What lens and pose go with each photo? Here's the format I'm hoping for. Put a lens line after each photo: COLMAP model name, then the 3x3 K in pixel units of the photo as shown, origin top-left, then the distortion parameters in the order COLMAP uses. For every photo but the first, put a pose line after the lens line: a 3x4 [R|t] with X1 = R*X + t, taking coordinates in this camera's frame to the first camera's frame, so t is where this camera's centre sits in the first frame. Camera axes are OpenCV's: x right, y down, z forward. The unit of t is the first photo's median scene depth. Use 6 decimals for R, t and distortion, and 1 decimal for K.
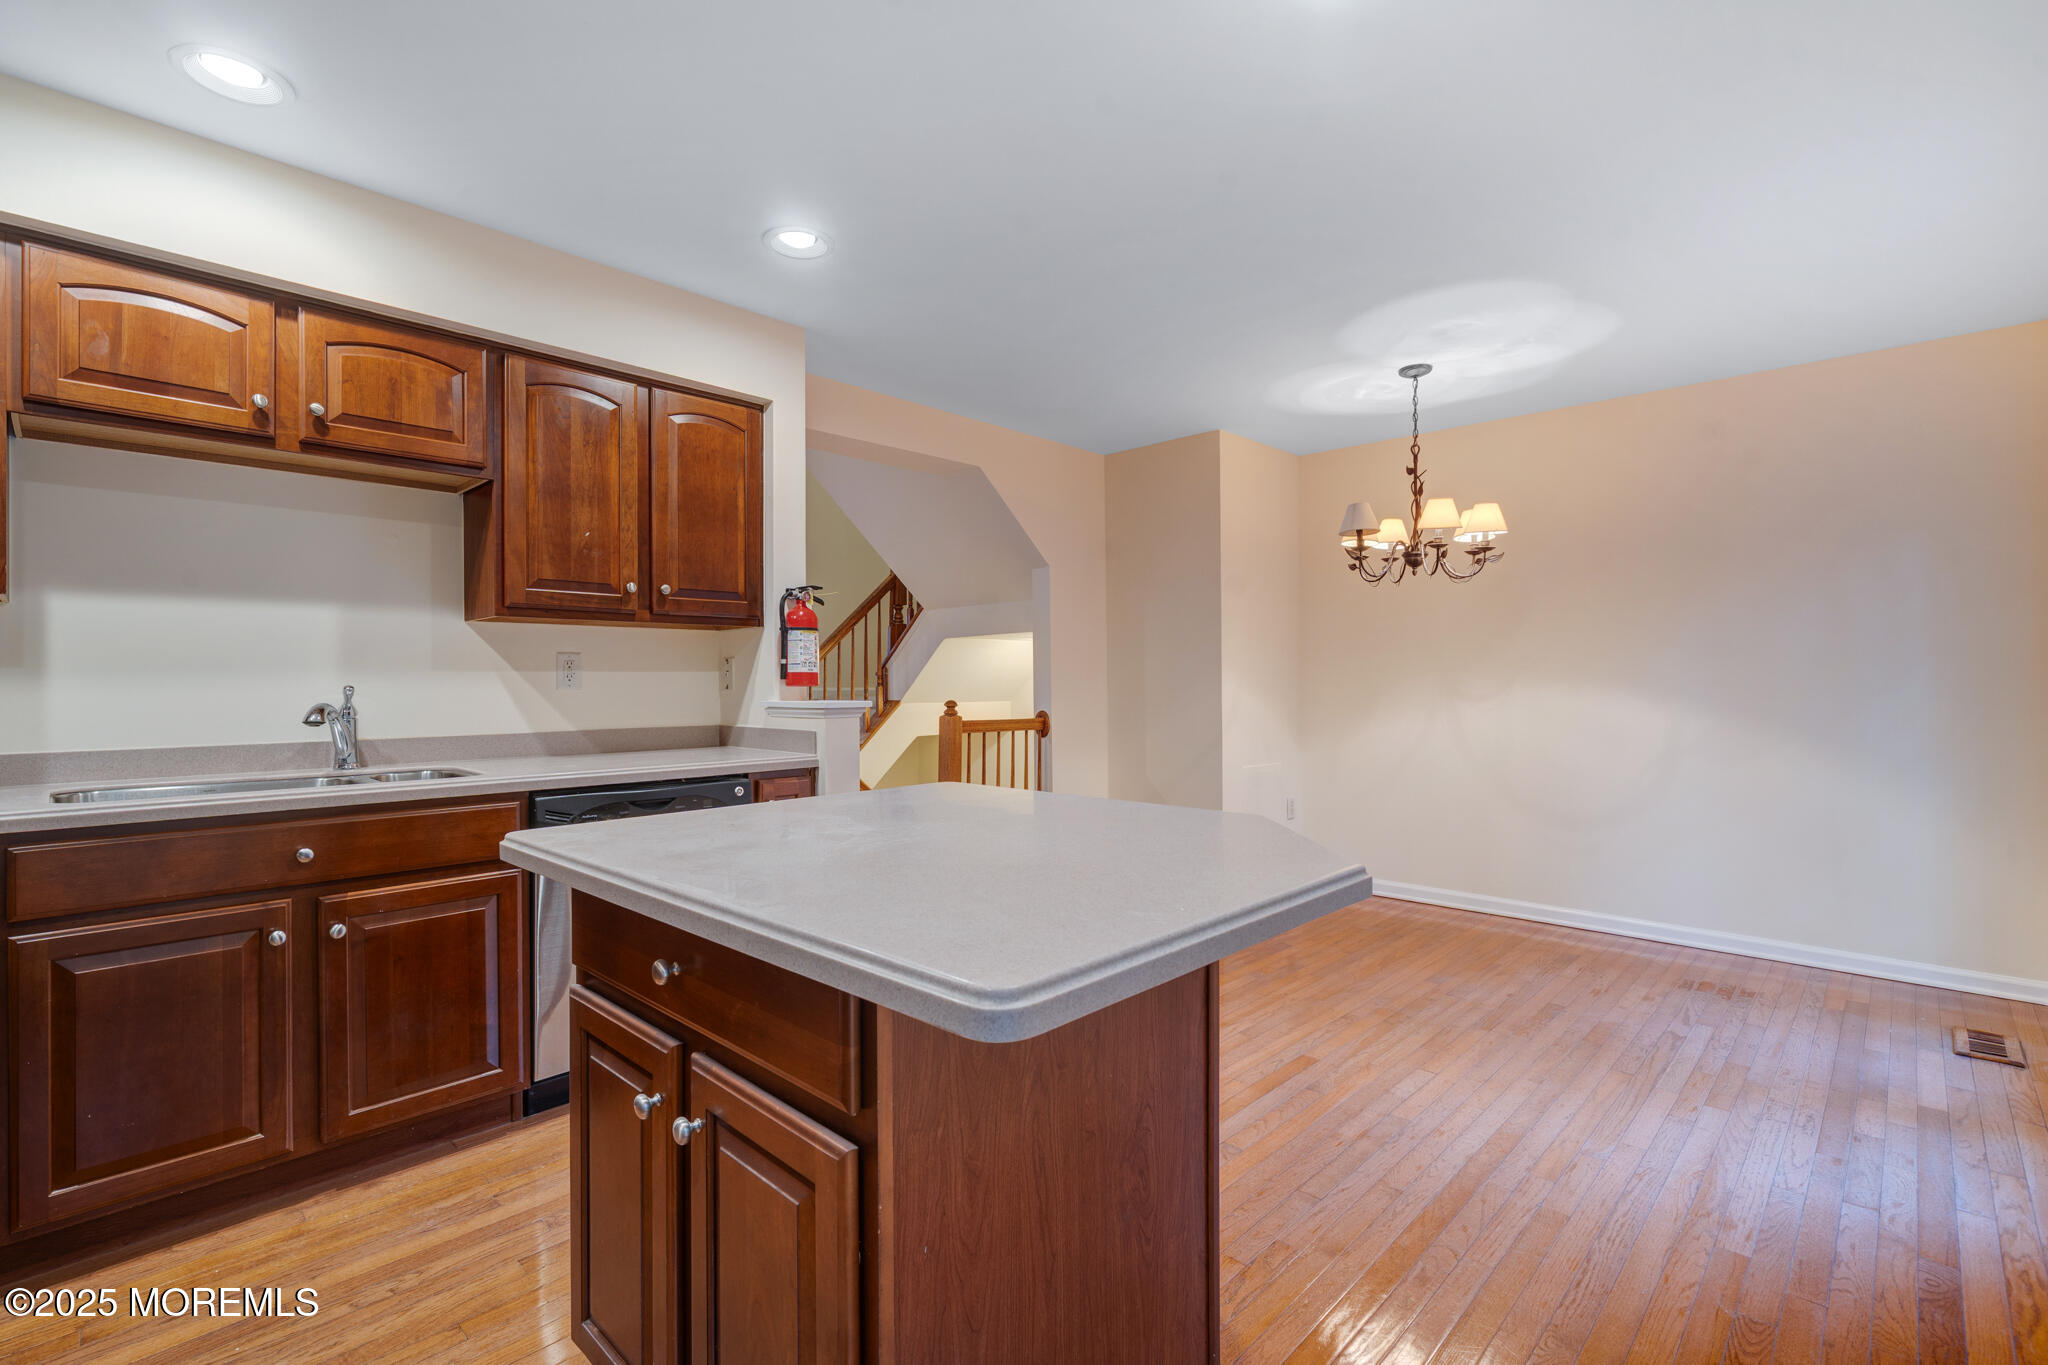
lens RADIAL K [[914.4, 0, 1006.2], [0, 914.4, 680.5], [0, 0, 1]] dist [-0.000208, 0.000439]
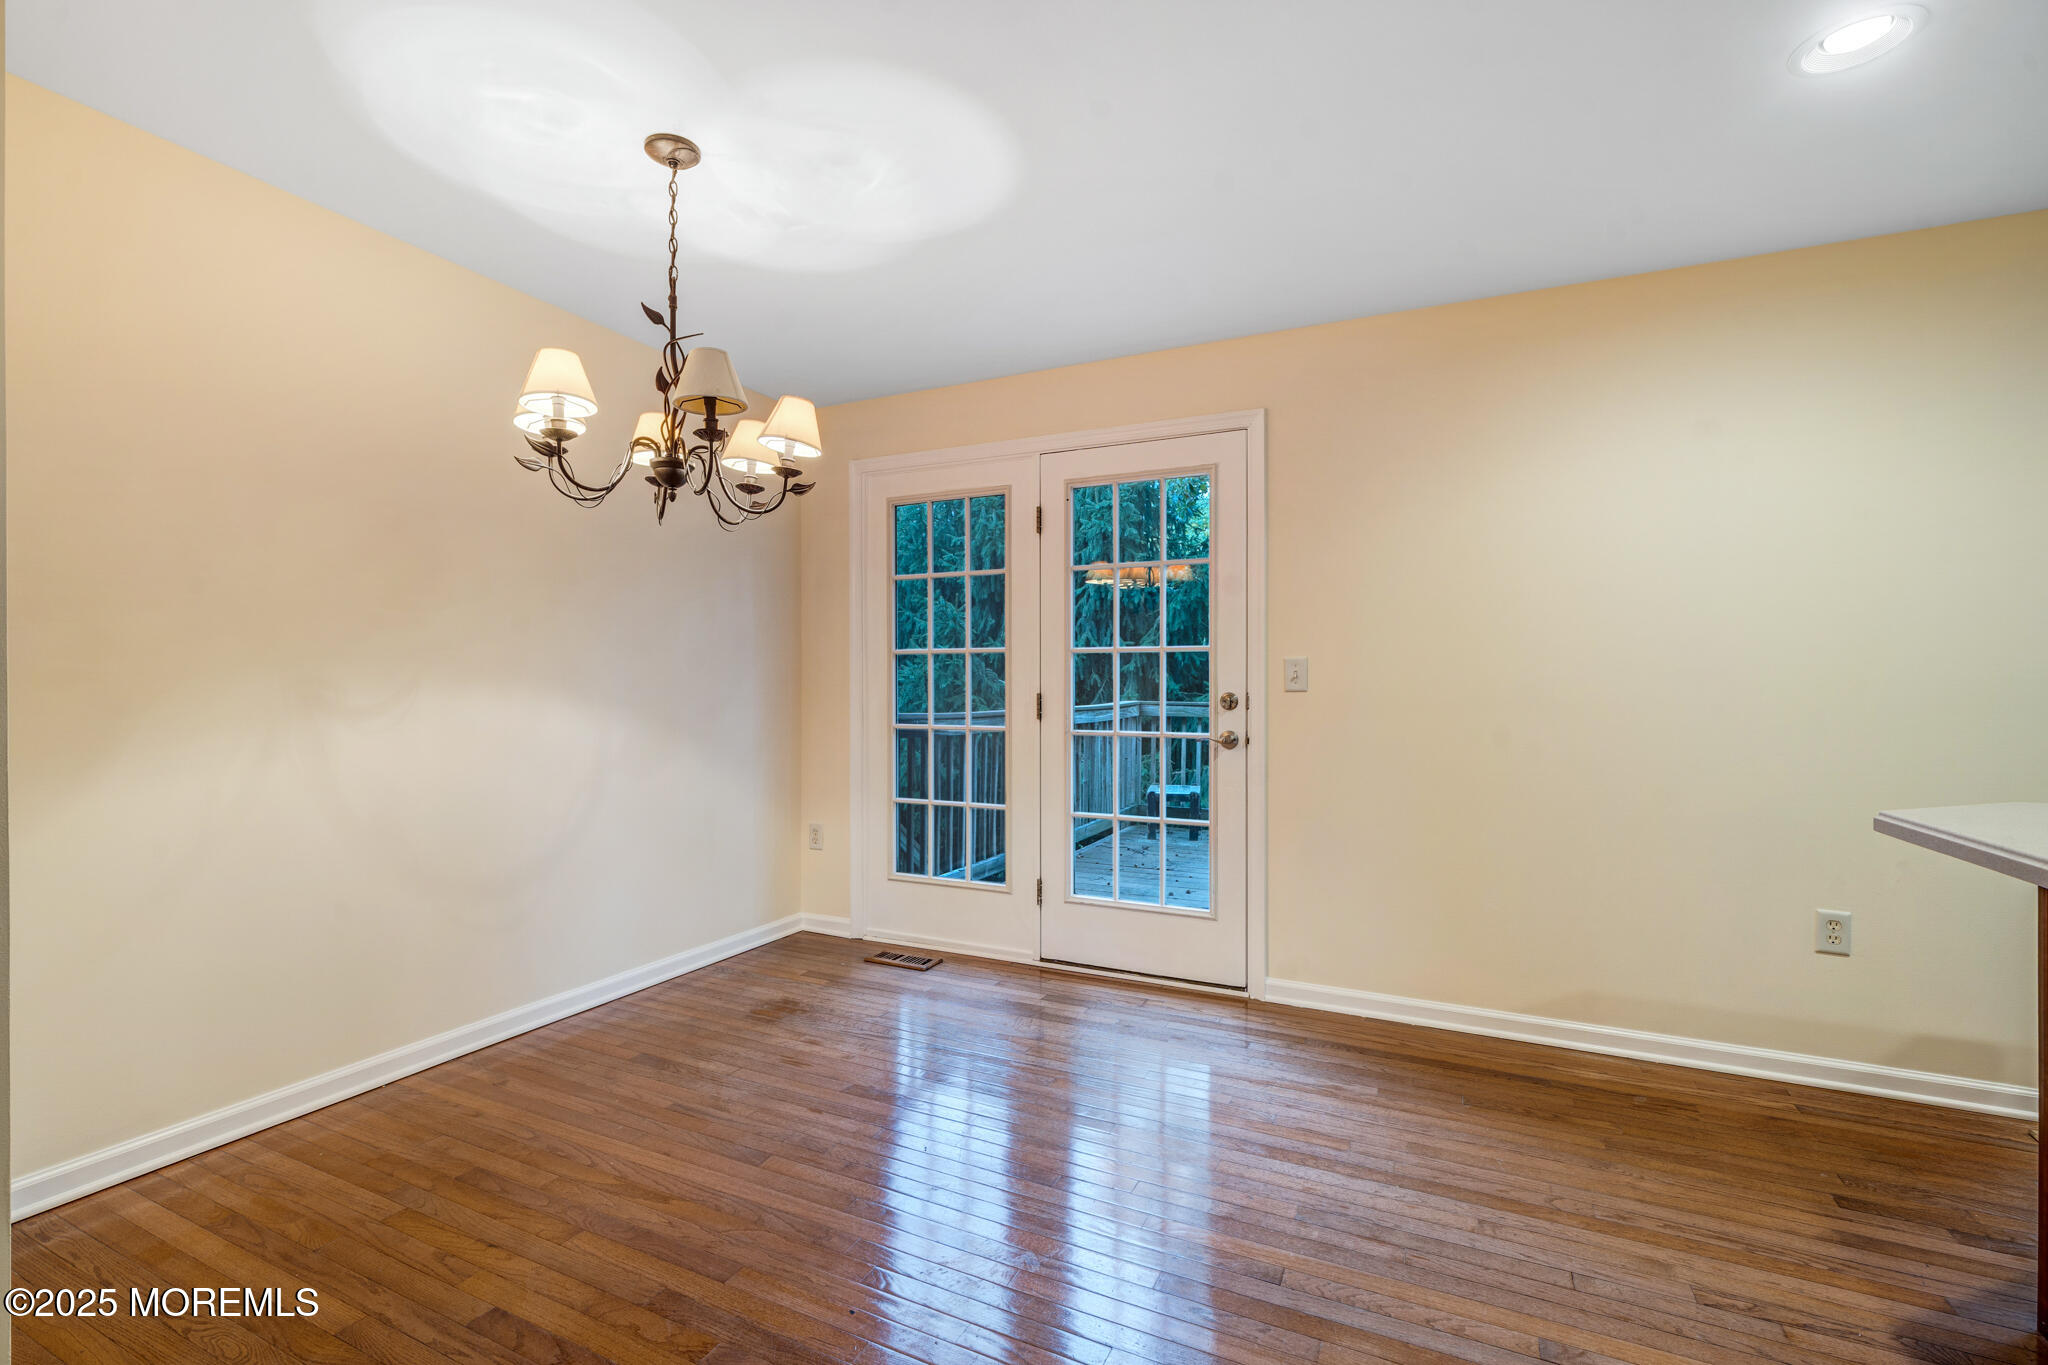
lens RADIAL K [[914.4, 0, 1021.8], [0, 914.4, 678.1], [0, 0, 1]] dist [-0.000208, 0.000439]
pose [[-0.316937, 0.007005, 0.948421, -0.230632], [-0.002367, 0.999964, -0.008177, 0.004888], [-0.948444, -0.004837, -0.316909, 1.267981]]
